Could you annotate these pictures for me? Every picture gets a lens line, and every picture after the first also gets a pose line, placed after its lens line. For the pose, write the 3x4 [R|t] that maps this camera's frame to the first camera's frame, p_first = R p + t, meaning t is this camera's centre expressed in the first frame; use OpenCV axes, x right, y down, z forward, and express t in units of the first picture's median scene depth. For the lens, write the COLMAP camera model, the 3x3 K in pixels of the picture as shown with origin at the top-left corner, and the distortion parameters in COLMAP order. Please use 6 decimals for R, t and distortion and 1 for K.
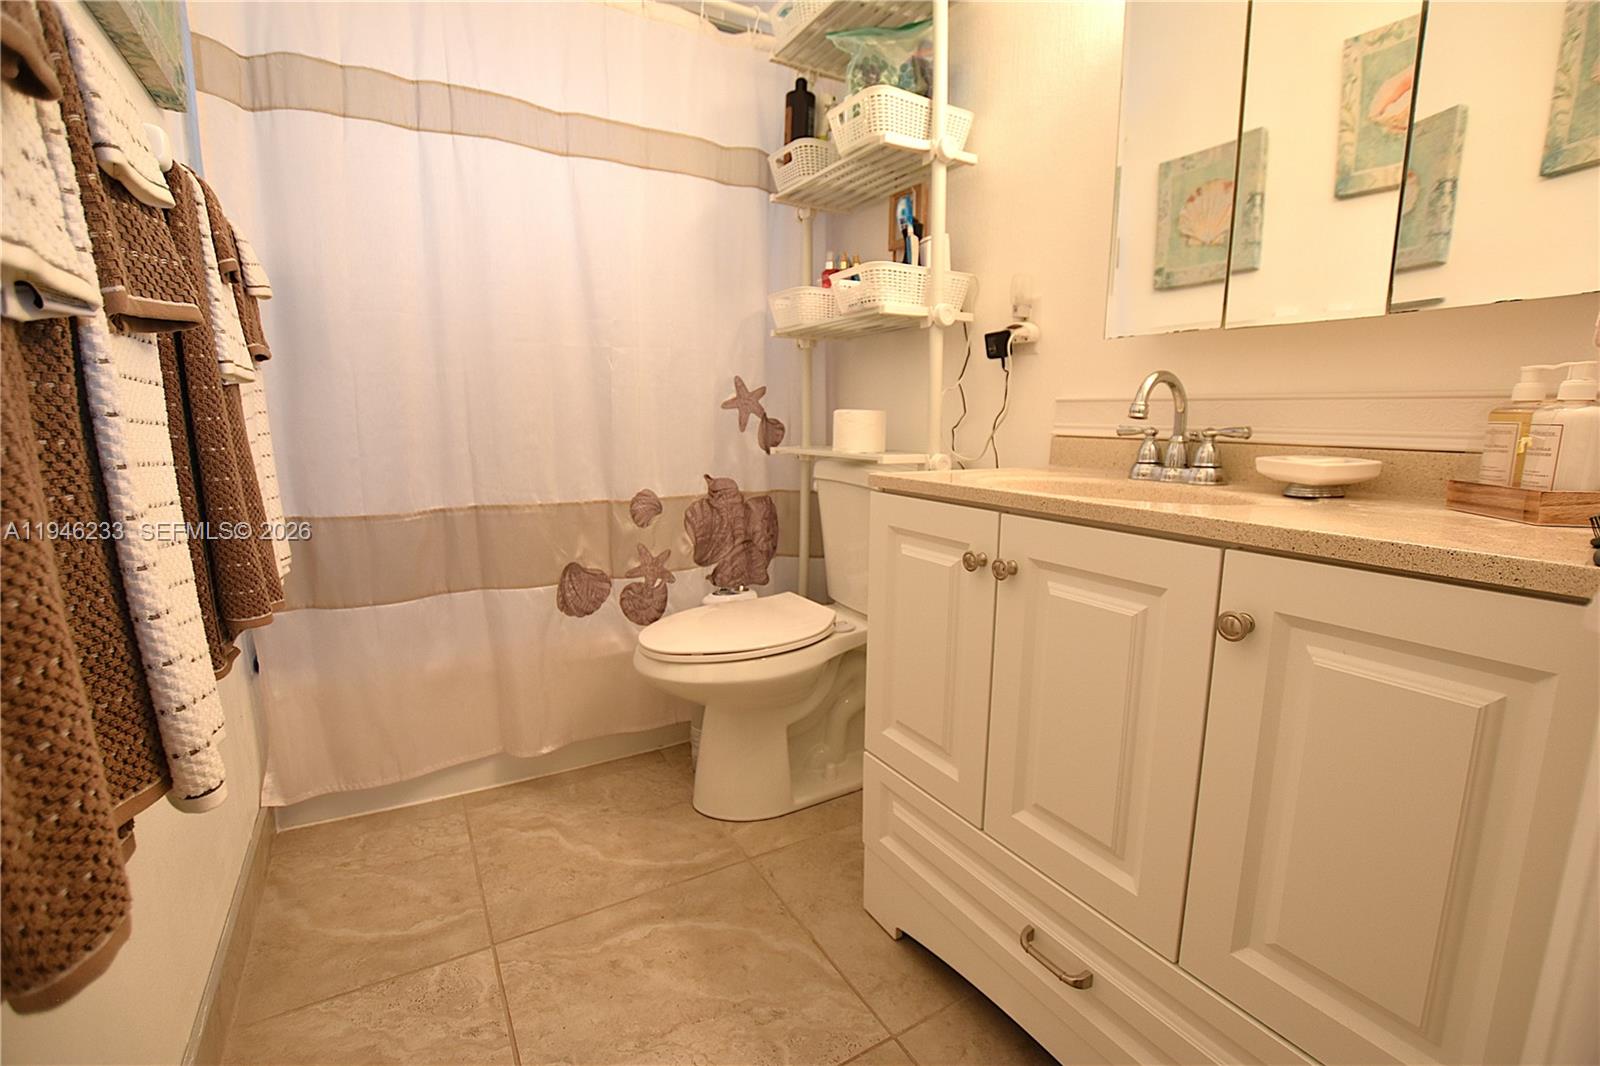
lens RADIAL K [[704.3, 0, 806.0], [0, 704.3, 542.6], [0, 0, 1]] dist [-0.036204, 0.006839]
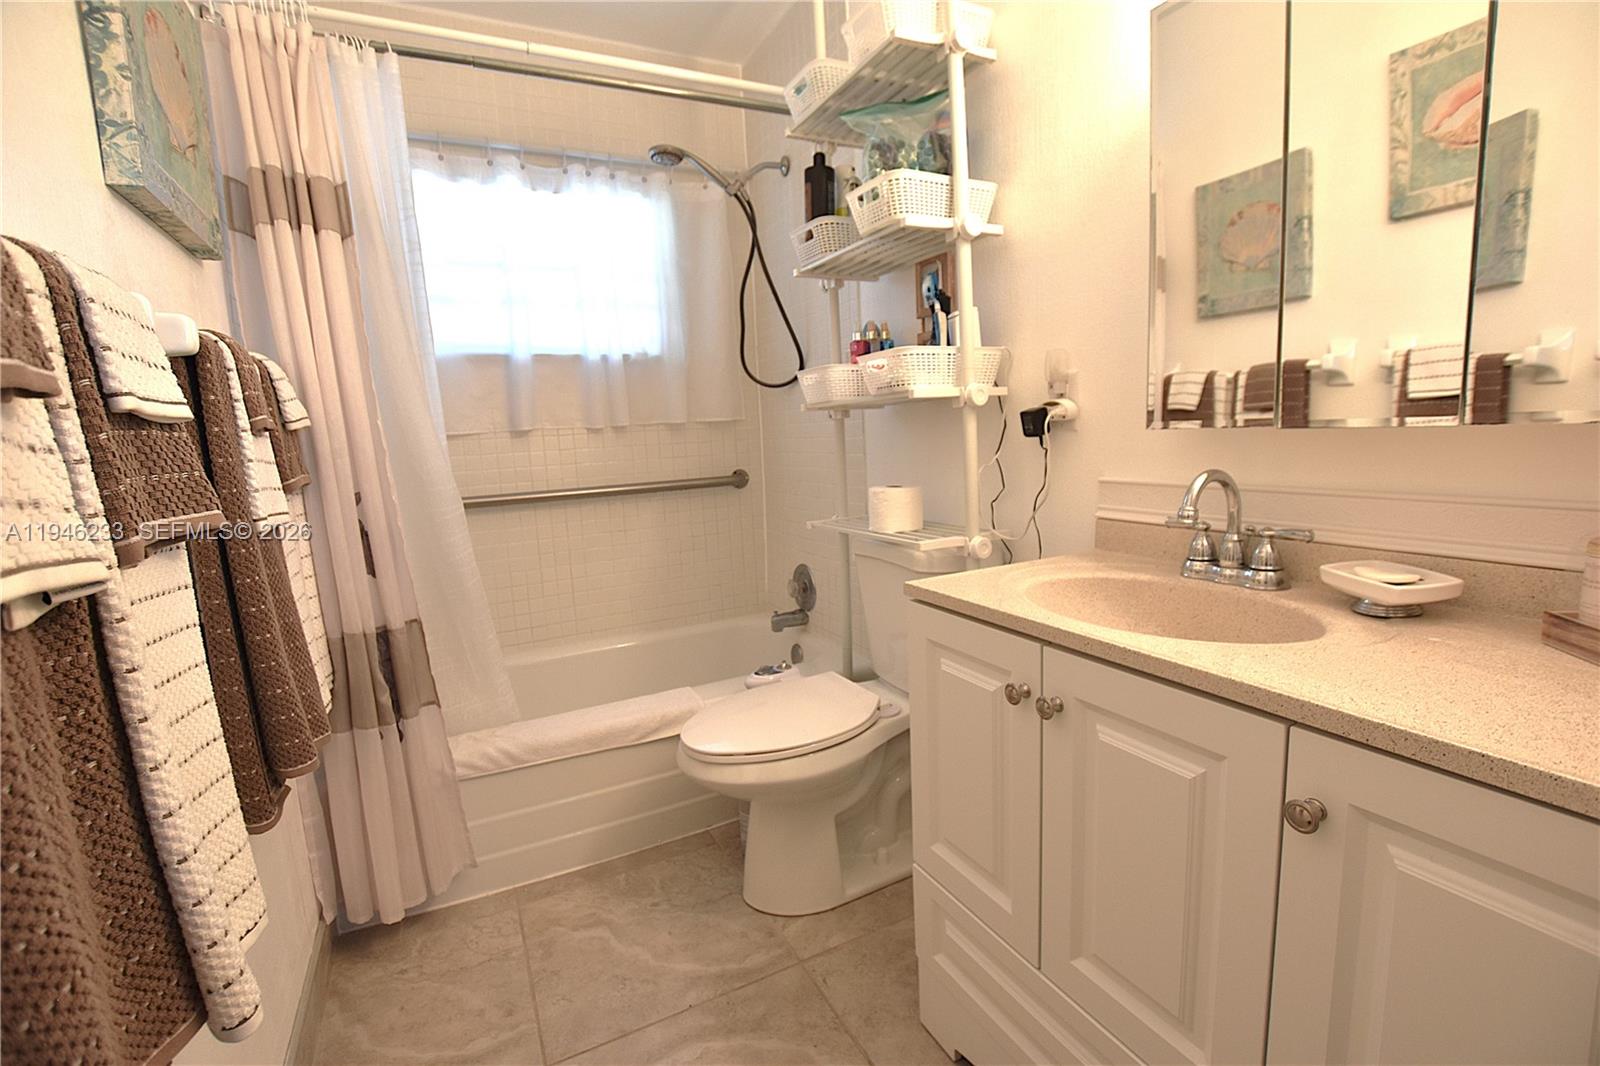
lens RADIAL K [[704.3, 0, 807.1], [0, 704.3, 536.9], [0, 0, 1]] dist [-0.036204, 0.006839]
pose [[0.996536, -0.046689, -0.068813, 0.023051], [0.045486, 0.998785, -0.018950, -0.128414], [0.069614, 0.015754, 0.997450, 0.023783]]
